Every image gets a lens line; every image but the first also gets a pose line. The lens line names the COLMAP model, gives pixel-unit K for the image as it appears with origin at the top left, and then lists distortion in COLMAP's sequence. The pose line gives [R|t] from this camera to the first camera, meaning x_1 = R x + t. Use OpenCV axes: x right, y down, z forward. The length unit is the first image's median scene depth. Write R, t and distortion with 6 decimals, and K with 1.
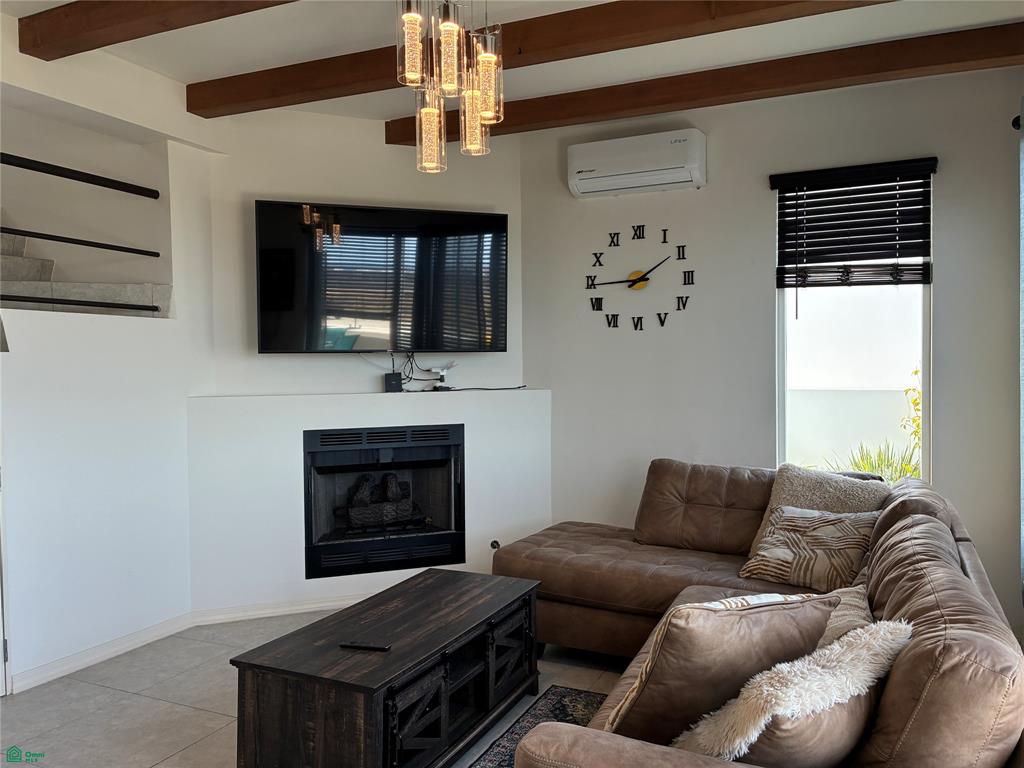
lens RADIAL K [[777.3, 0, 512.0], [0, 777.3, 384.0], [0, 0, 1]] dist [0.013157, 0.001266]
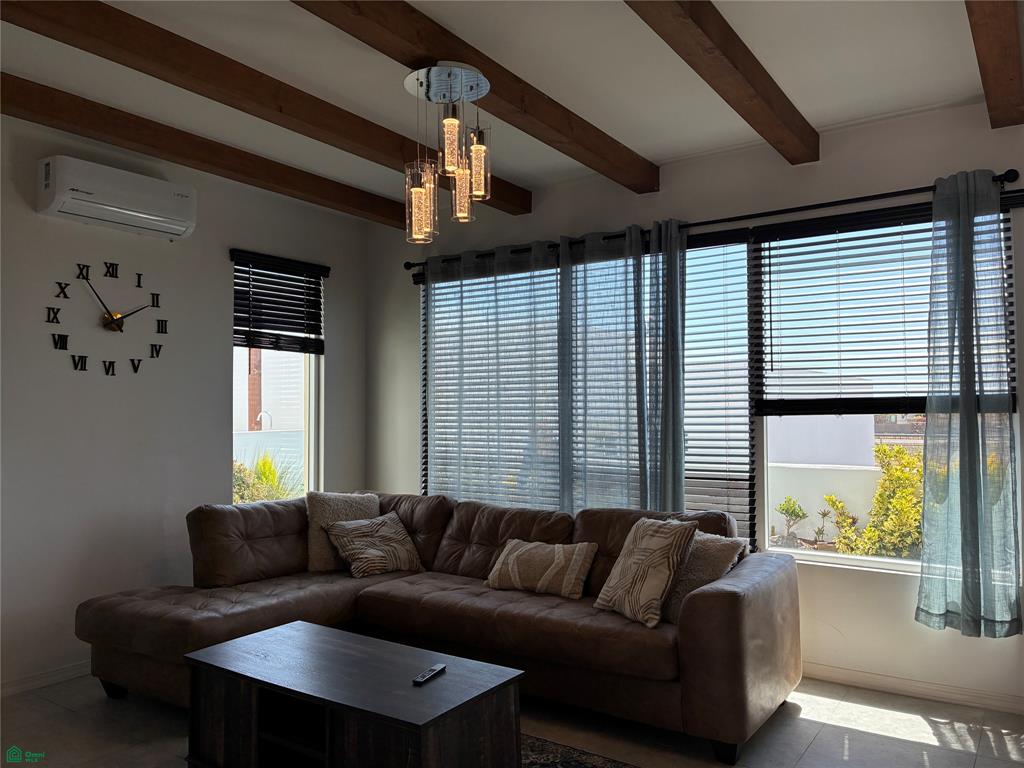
lens RADIAL K [[777.3, 0, 512.0], [0, 777.3, 384.0], [0, 0, 1]] dist [0.013157, 0.001266]
pose [[0.151659, 0.035079, 0.987810, -0.688455], [0.024355, 0.998934, -0.039213, -0.011378], [-0.988133, 0.030005, 0.150643, 0.397183]]
